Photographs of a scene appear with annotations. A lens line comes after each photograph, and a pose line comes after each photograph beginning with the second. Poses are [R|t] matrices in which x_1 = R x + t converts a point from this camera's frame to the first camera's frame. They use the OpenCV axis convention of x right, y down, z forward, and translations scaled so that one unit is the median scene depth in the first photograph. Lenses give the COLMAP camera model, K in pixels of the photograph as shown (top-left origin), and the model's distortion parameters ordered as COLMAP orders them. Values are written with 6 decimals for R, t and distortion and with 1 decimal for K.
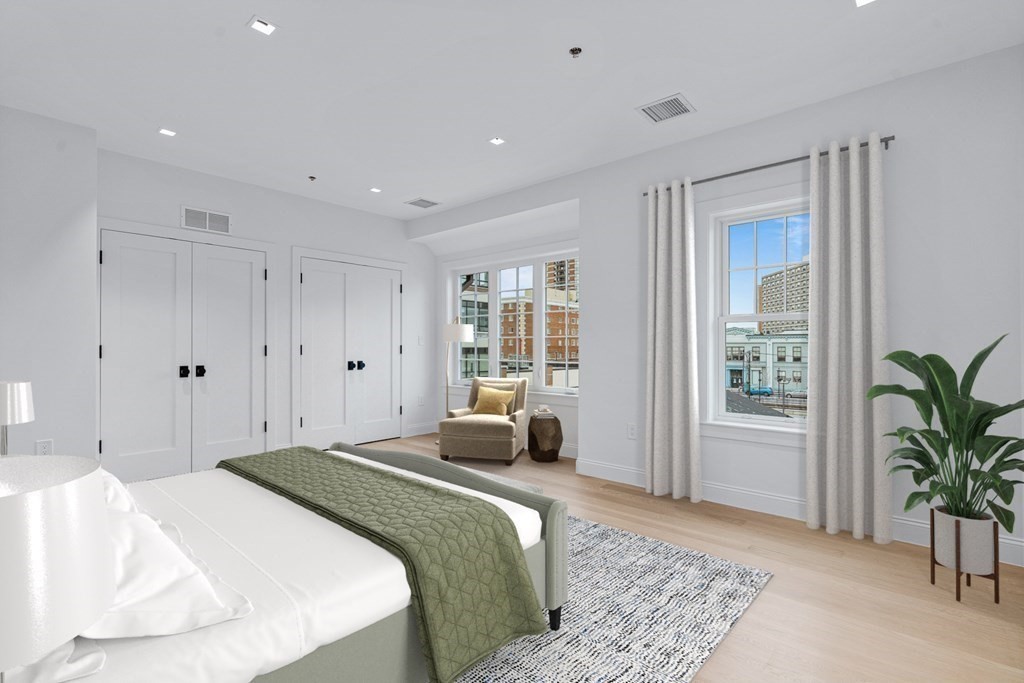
lens RADIAL K [[470.6, 0, 510.6], [0, 470.6, 343.5], [0, 0, 1]] dist [0.003727, -0.000089]
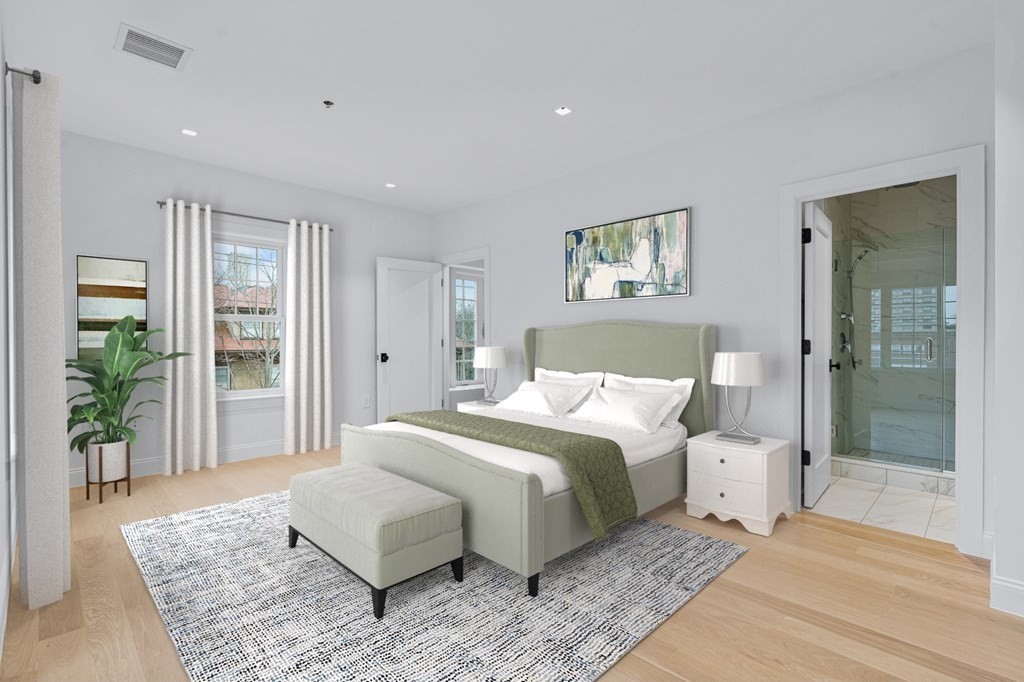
lens RADIAL K [[470.6, 0, 513.4], [0, 470.6, 341.8], [0, 0, 1]] dist [0.003727, -0.000089]
pose [[-0.997587, -0.001699, 0.069409, -0.432989], [-0.001773, 0.999998, -0.001009, 0.031018], [-0.069407, -0.001129, -0.997588, 1.862365]]
